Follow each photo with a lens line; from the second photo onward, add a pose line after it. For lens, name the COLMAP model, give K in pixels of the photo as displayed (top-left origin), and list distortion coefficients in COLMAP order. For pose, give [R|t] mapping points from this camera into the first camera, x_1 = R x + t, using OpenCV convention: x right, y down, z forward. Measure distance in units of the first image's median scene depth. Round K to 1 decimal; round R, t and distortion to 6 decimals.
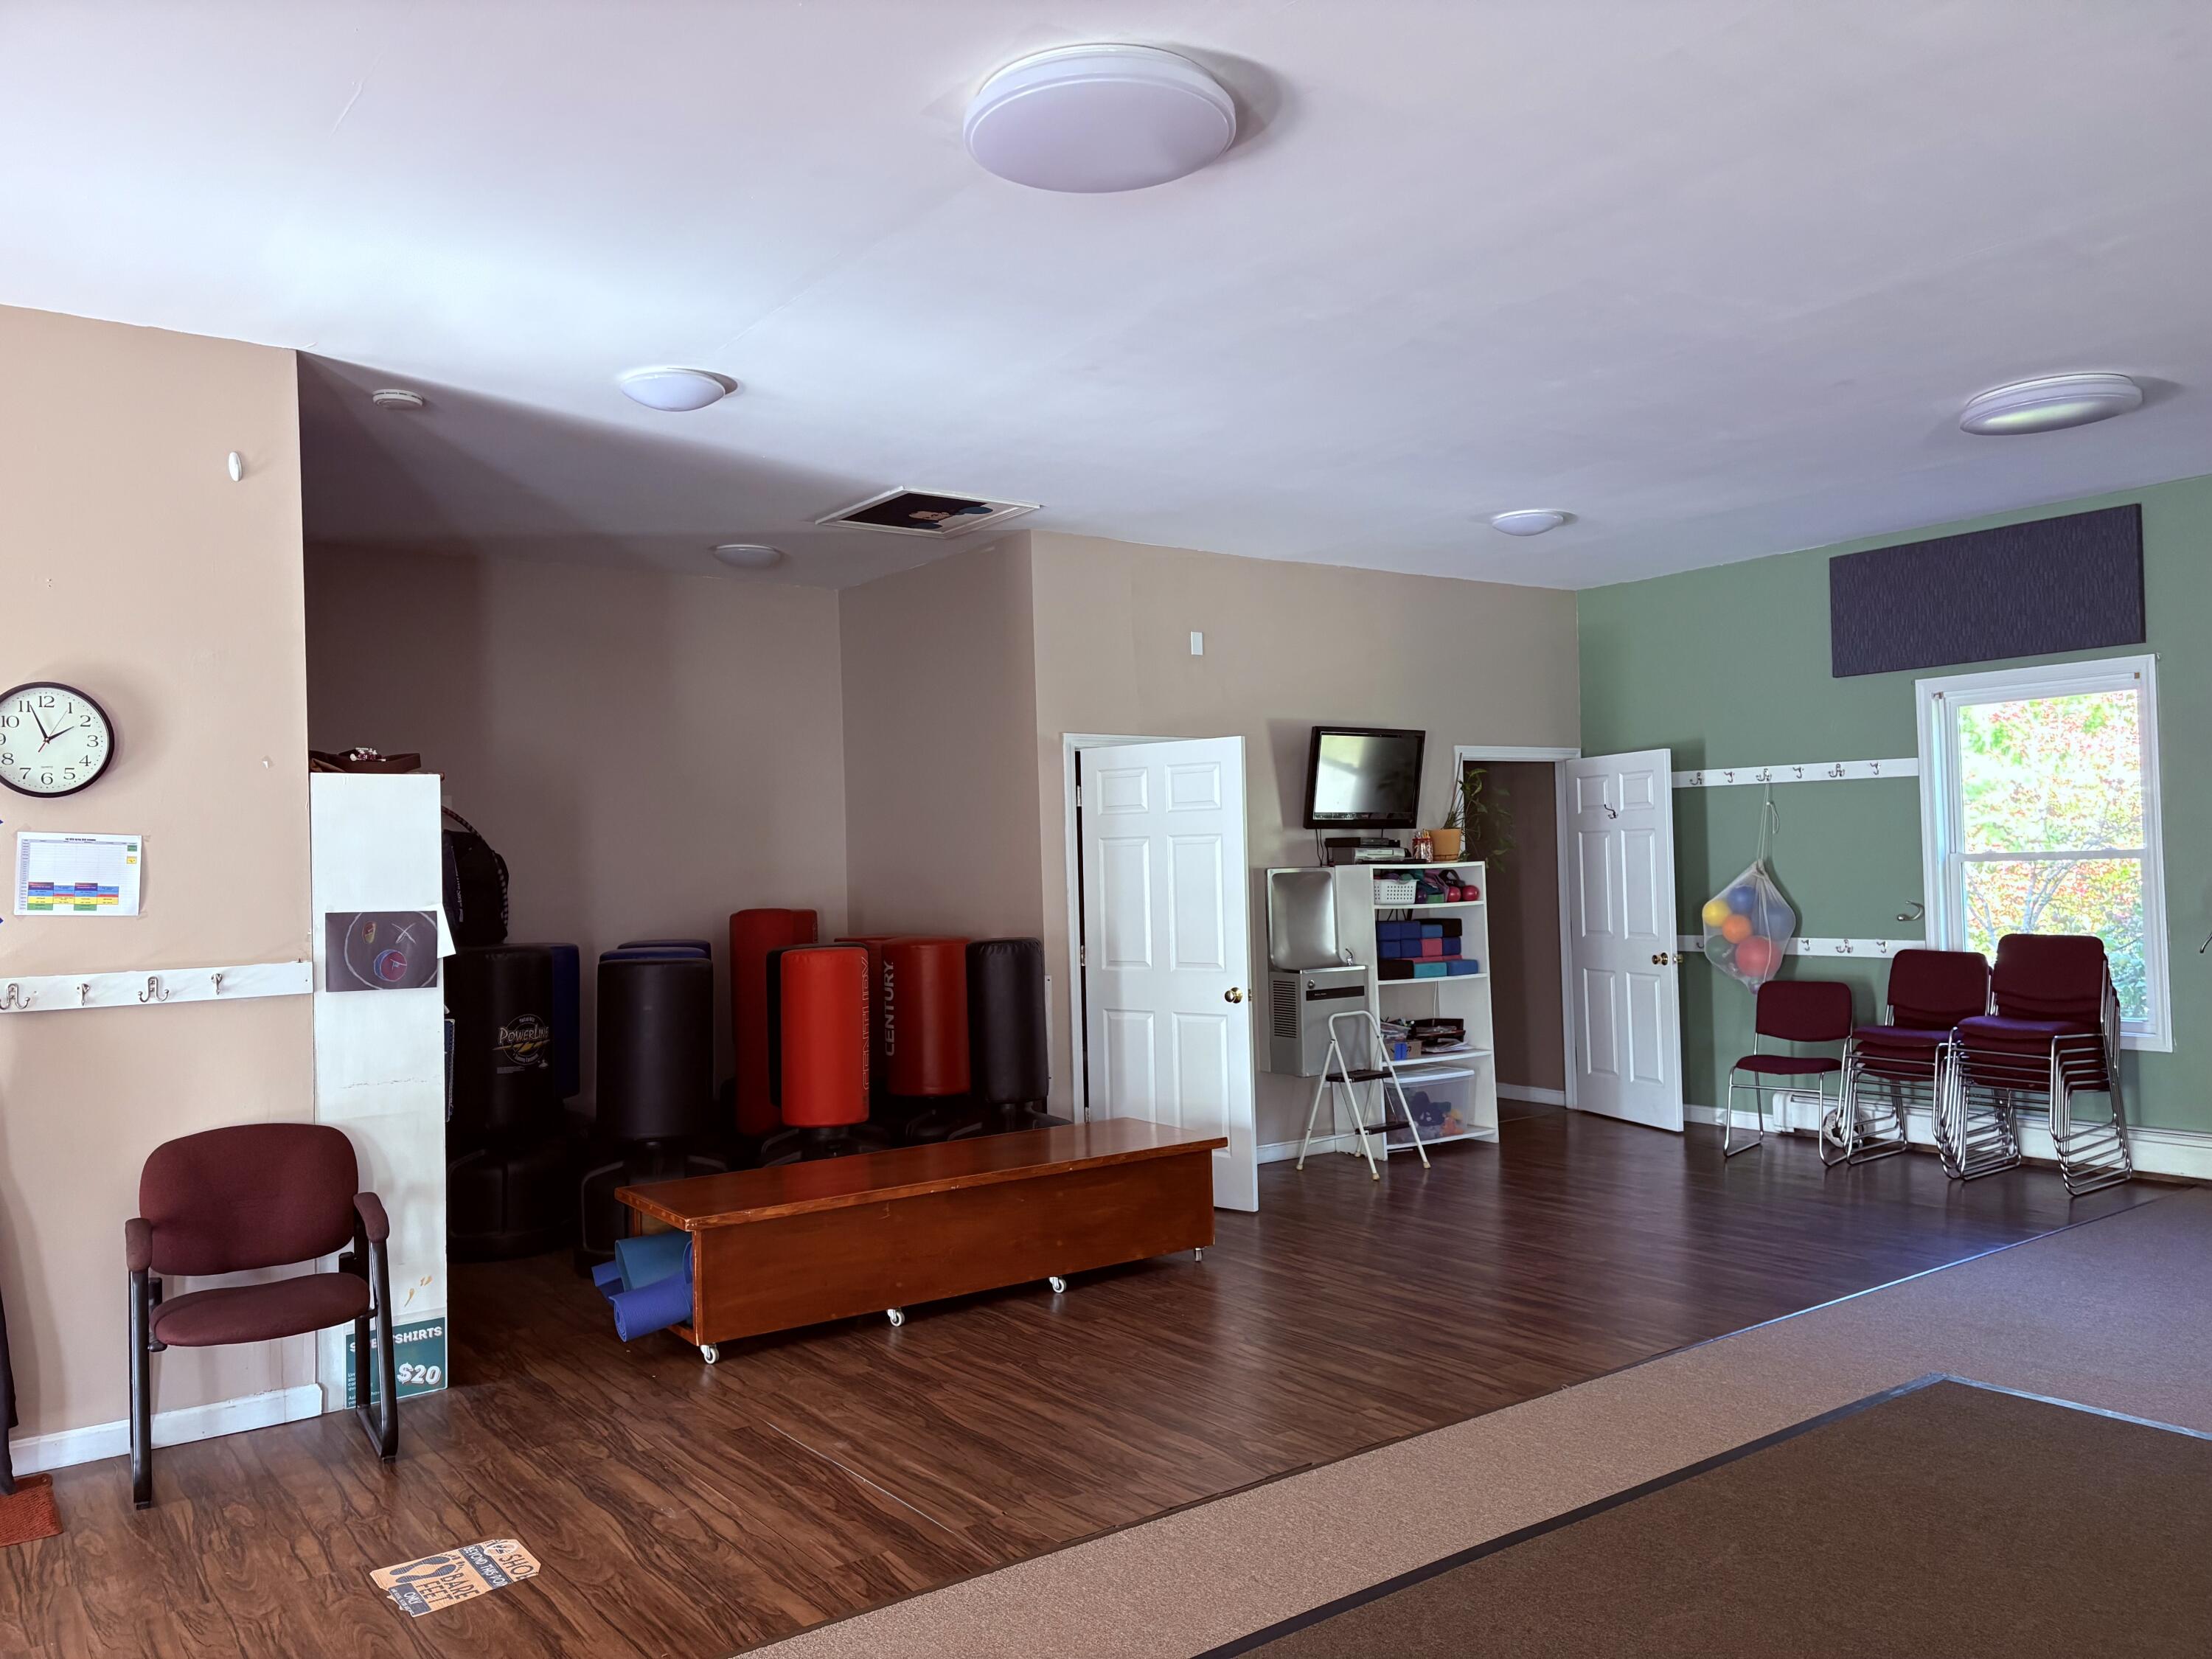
lens RADIAL K [[1686.3, 0, 1106.0], [0, 1686.3, 829.5], [0, 0, 1]] dist [0.162427, -0.155072]
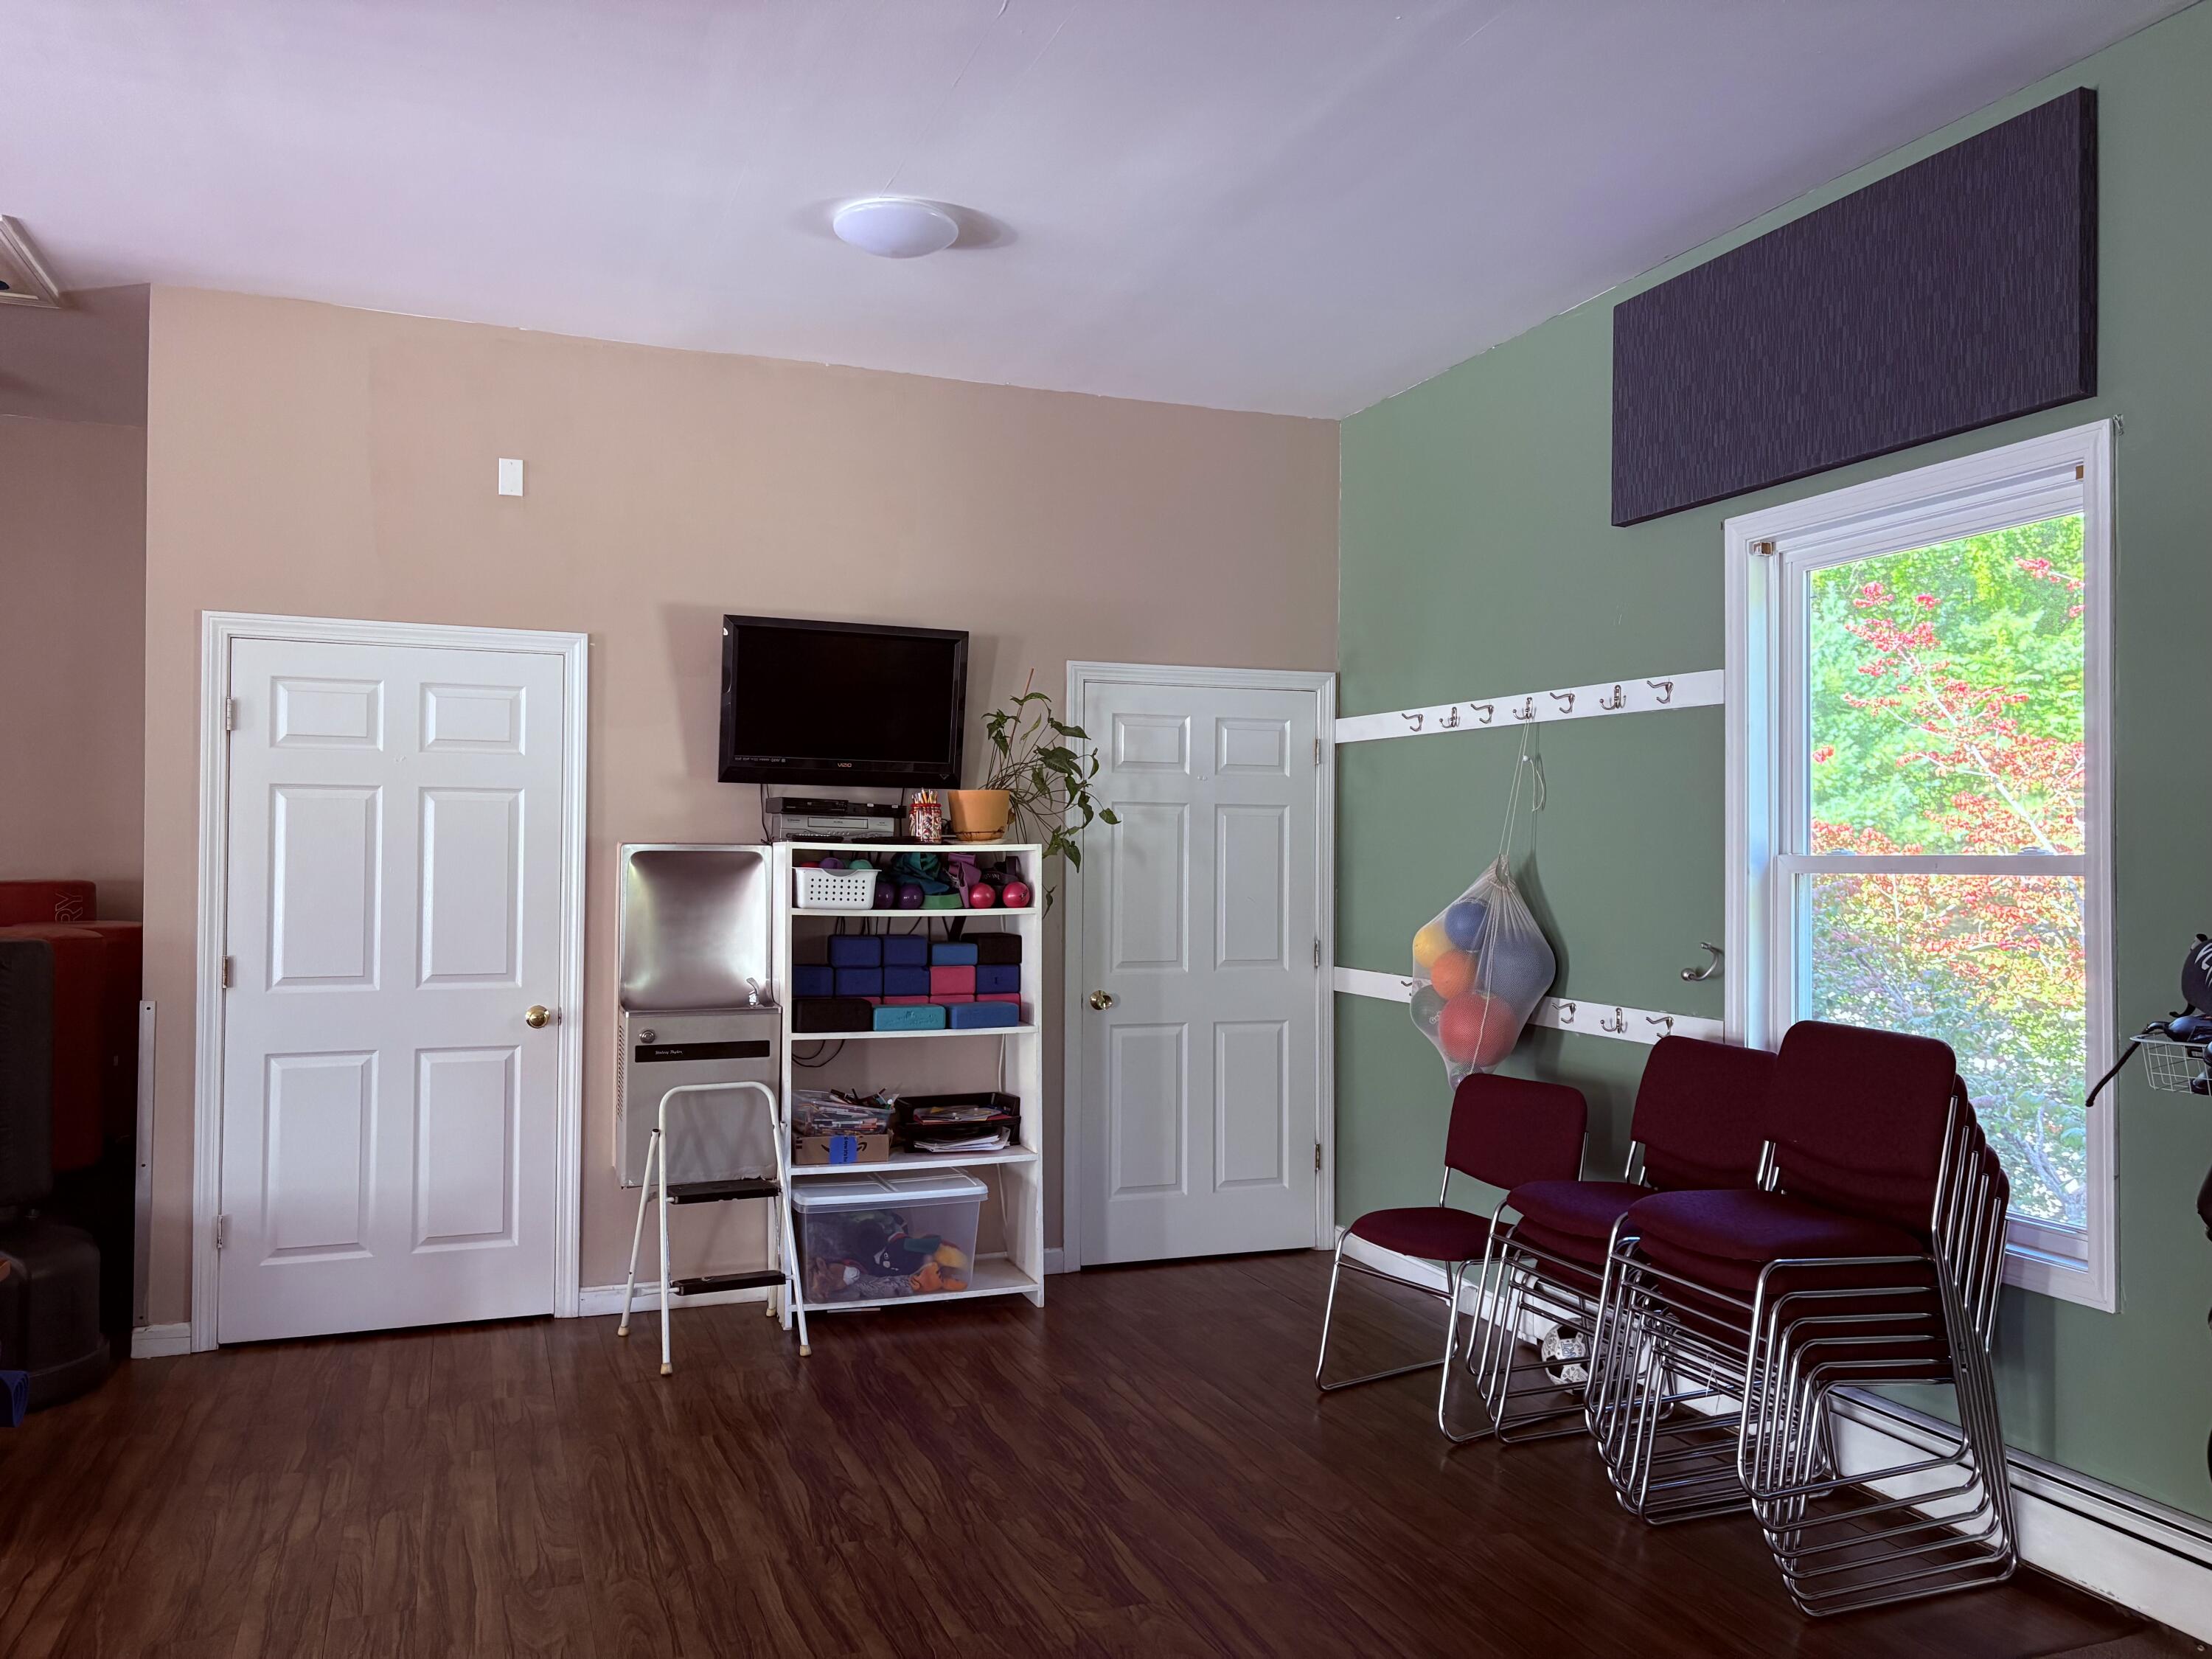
lens RADIAL K [[1626.3, 0, 1106.0], [0, 1626.3, 829.5], [0, 0, 1]] dist [0.113178, -0.131870]
pose [[0.955908, 0.030552, -0.292072, 0.433138], [-0.028198, 0.999527, 0.012267, 0.005882], [0.292308, -0.003490, 0.956318, 0.467176]]
